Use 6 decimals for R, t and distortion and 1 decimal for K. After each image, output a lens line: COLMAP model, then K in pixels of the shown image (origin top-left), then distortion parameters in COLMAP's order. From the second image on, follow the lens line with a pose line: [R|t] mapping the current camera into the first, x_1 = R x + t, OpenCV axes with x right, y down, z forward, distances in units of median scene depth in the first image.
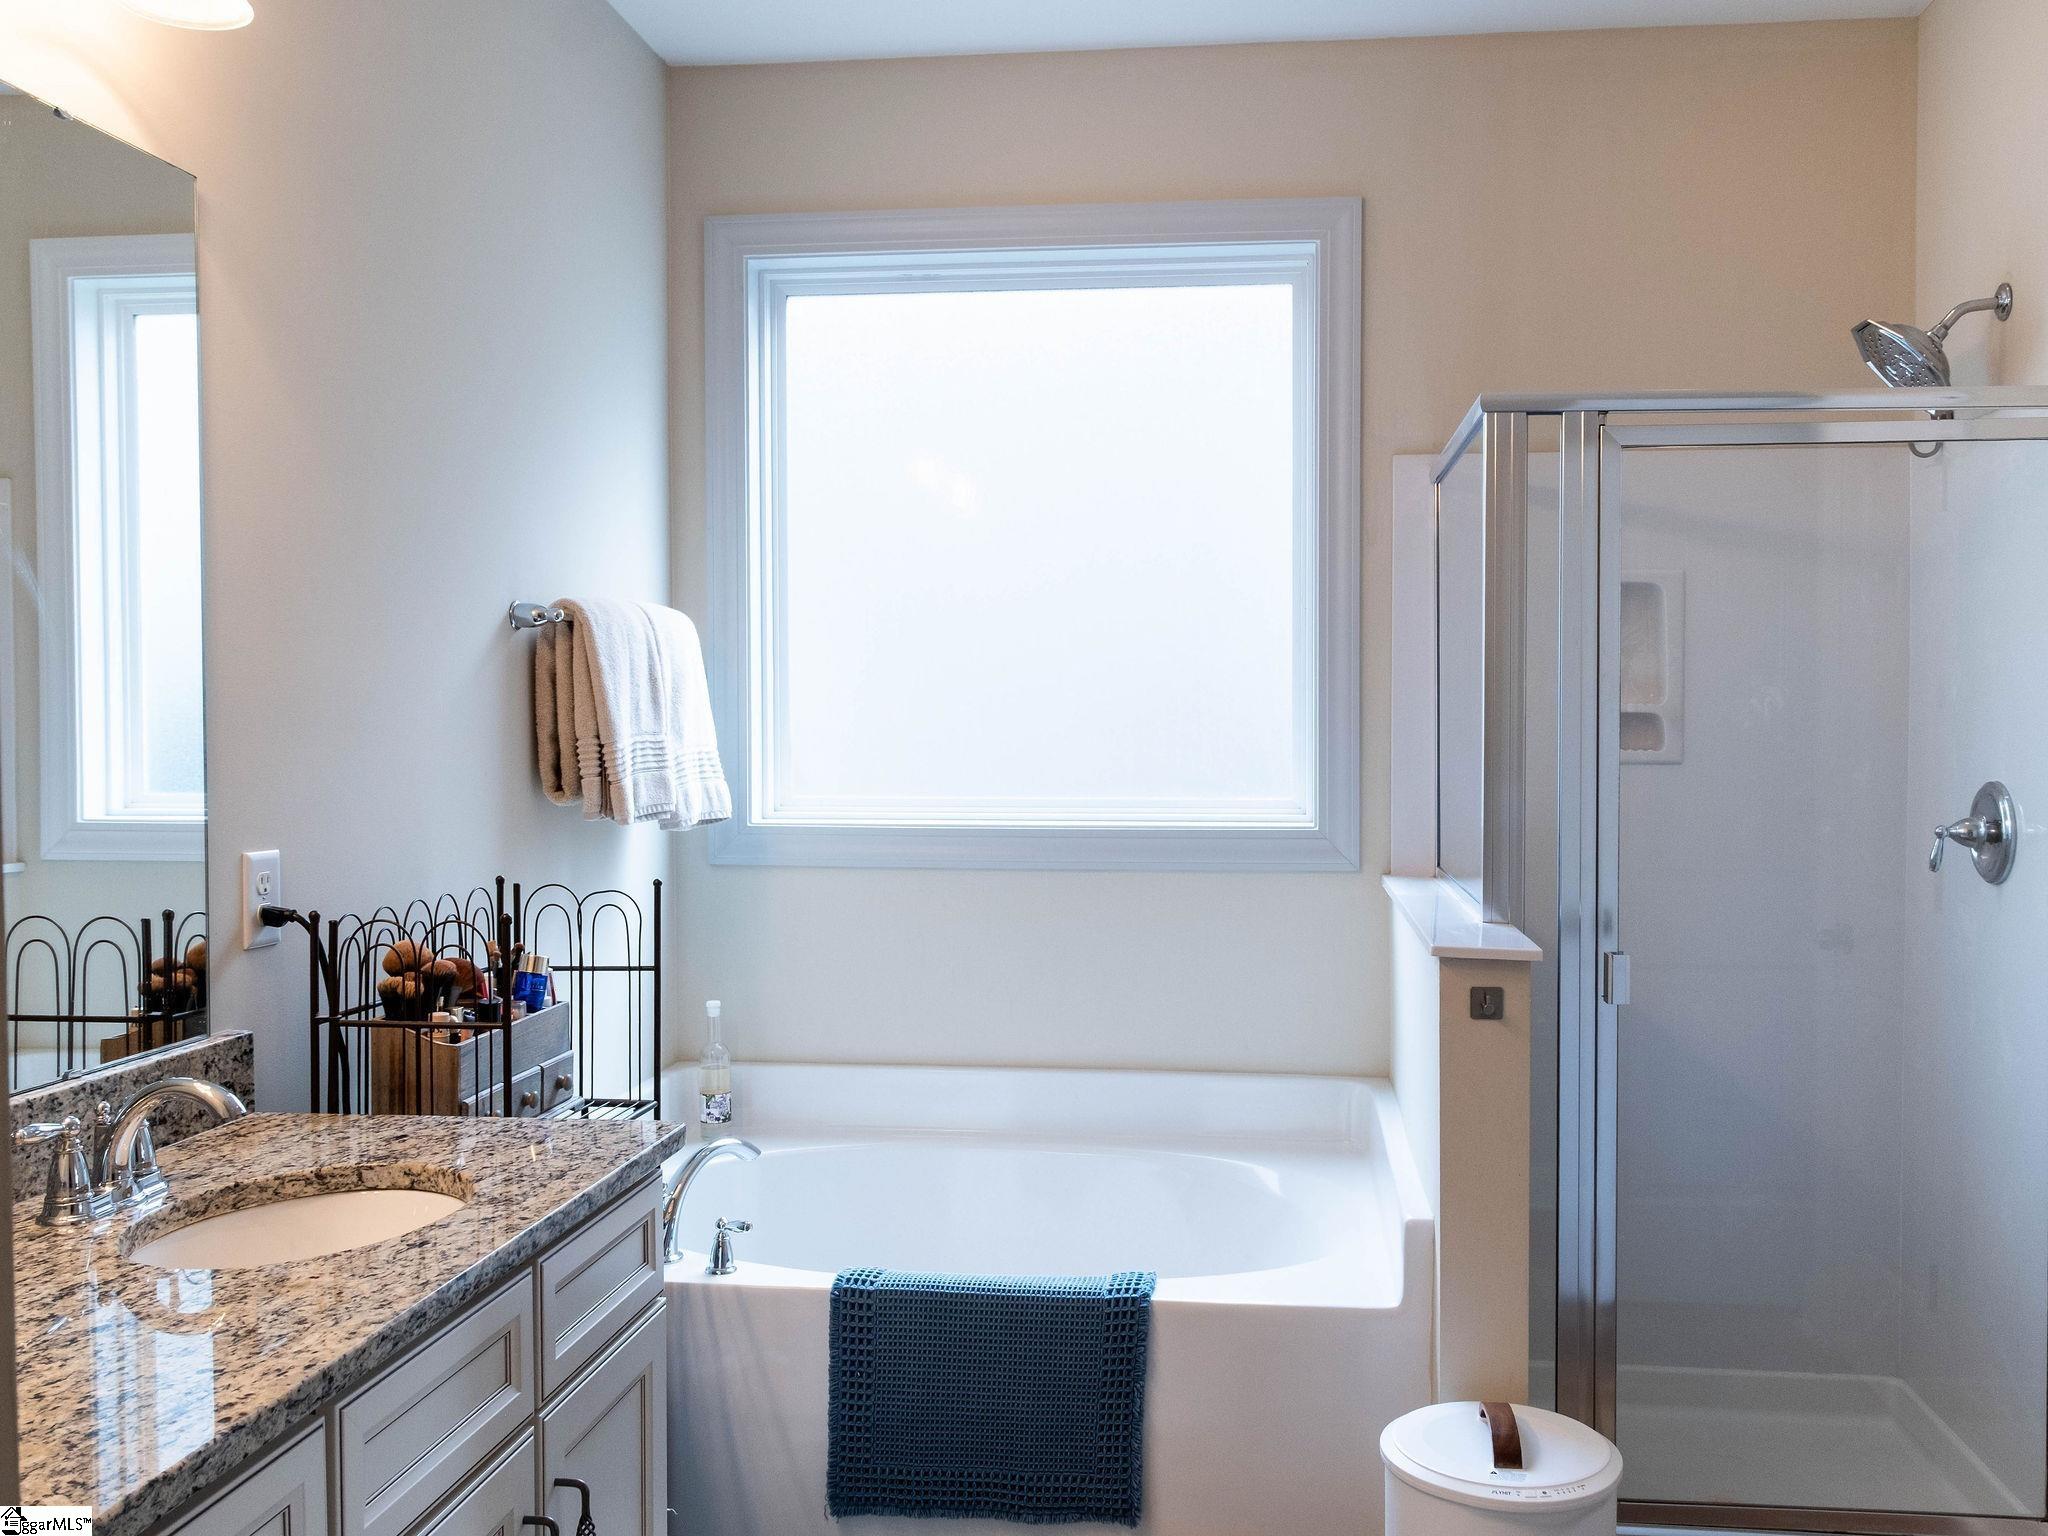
lens RADIAL K [[1832.5, 0, 1031.6], [0, 1832.5, 774.8], [0, 0, 1]] dist [-0.000747, 0.017242]
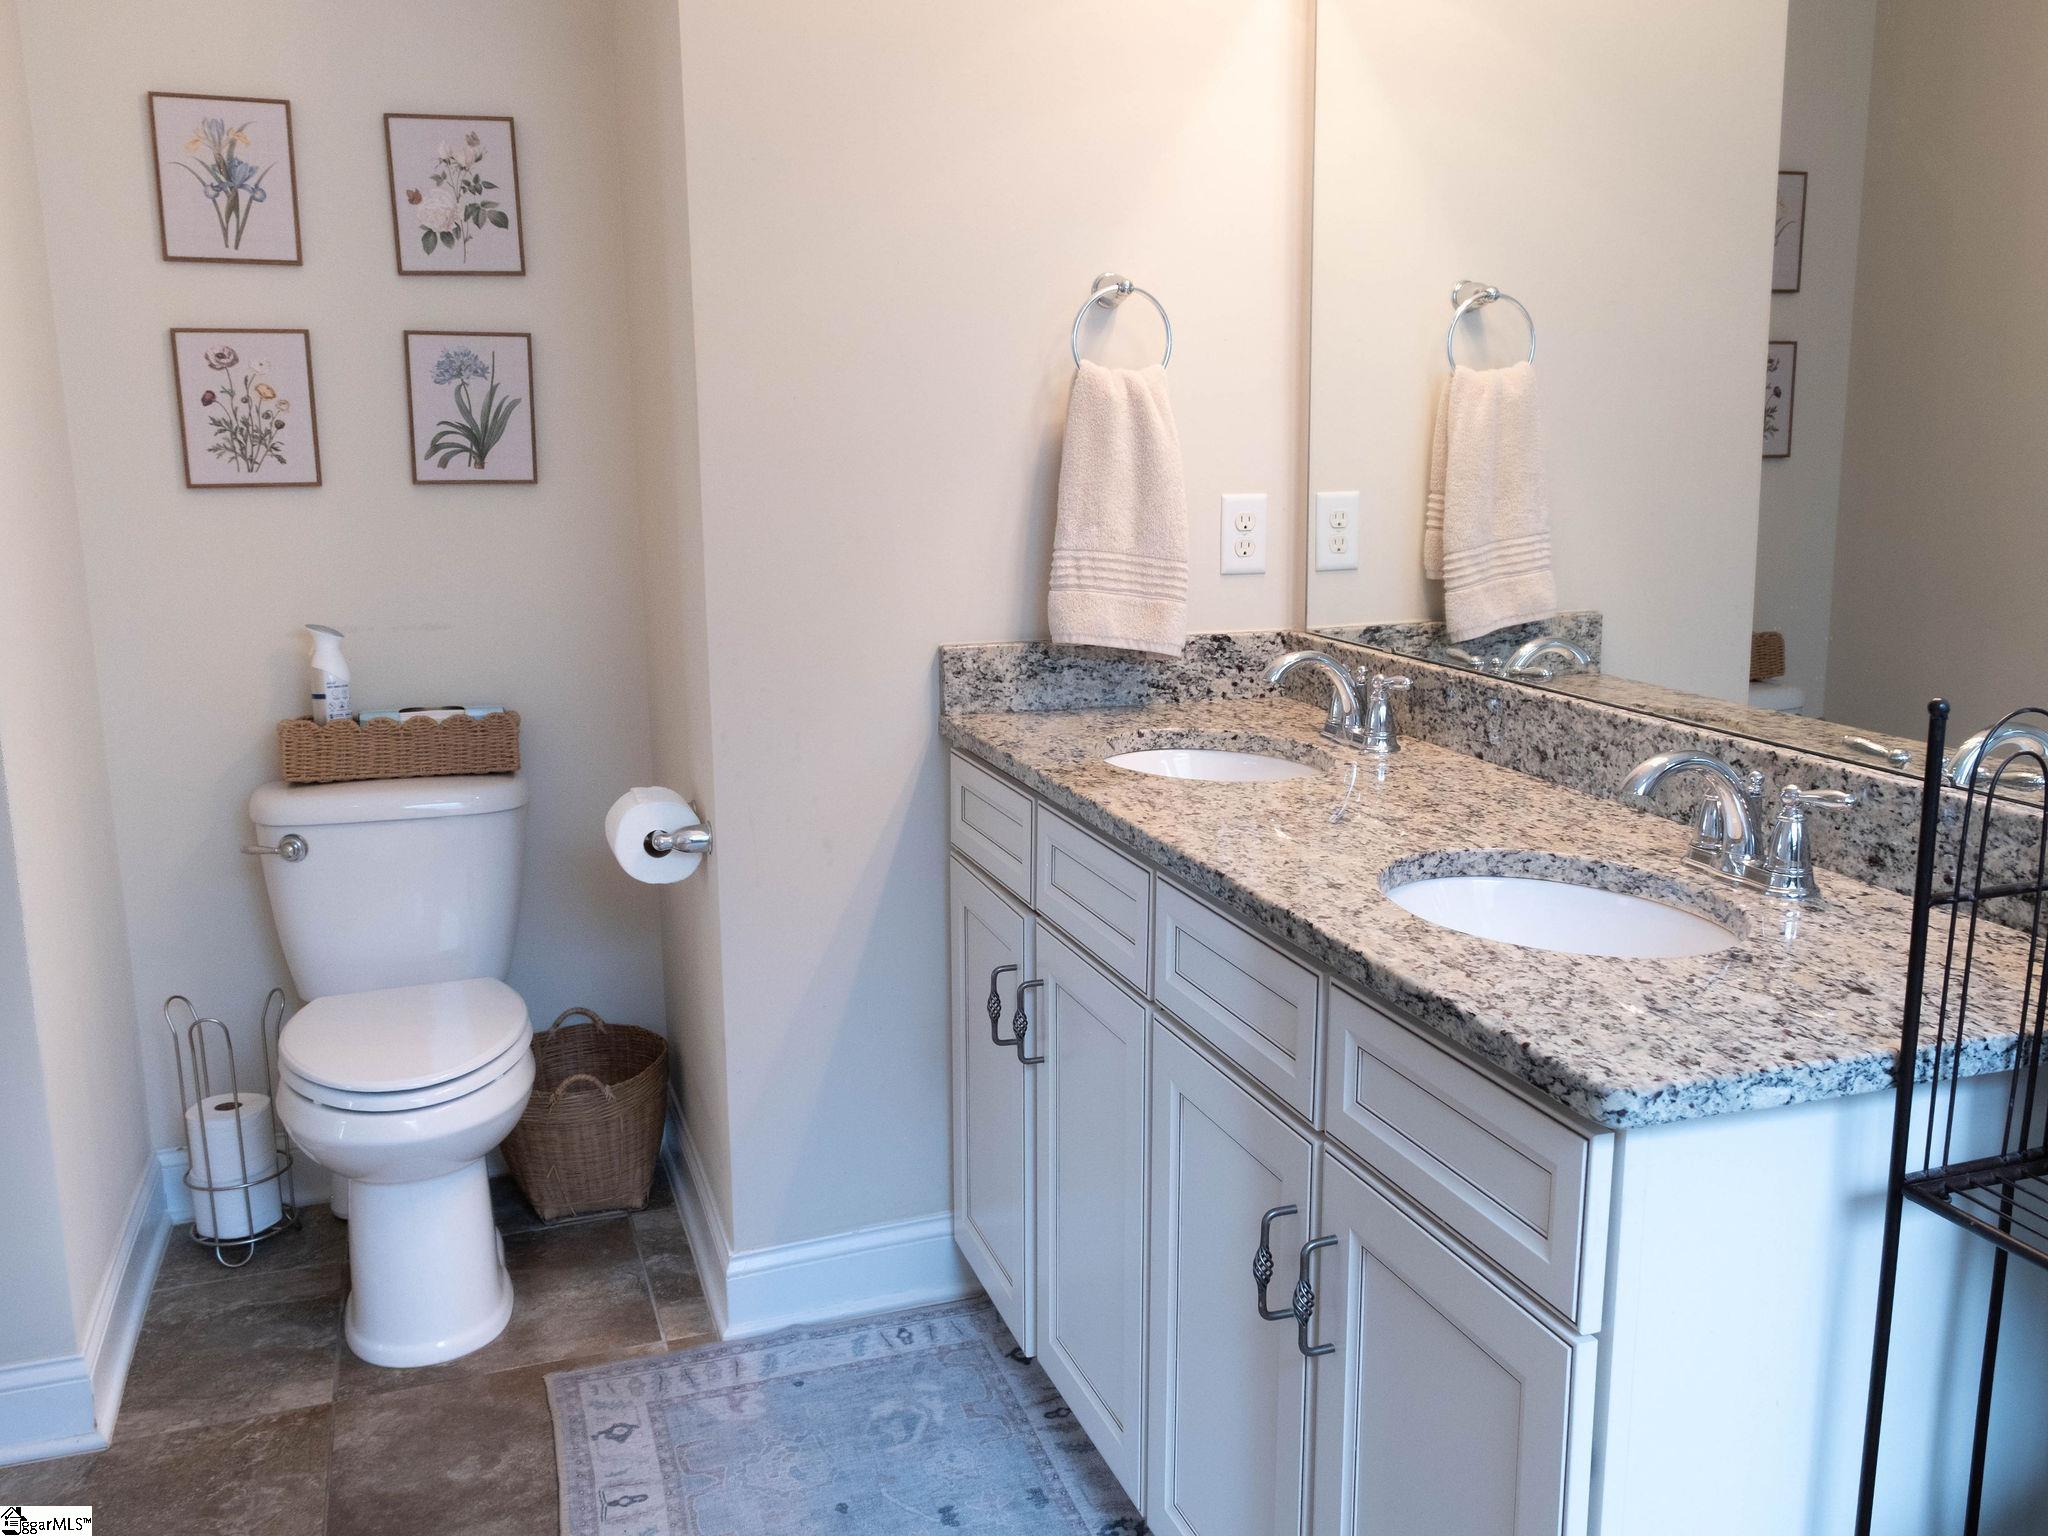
lens RADIAL K [[1832.5, 0, 1031.6], [0, 1832.5, 774.8], [0, 0, 1]] dist [-0.000747, 0.017242]
pose [[-0.897814, 0.094324, -0.430155, 0.228525], [-0.007245, 0.973496, 0.228590, -0.029747], [0.440316, 0.208348, -0.873335, 1.686933]]
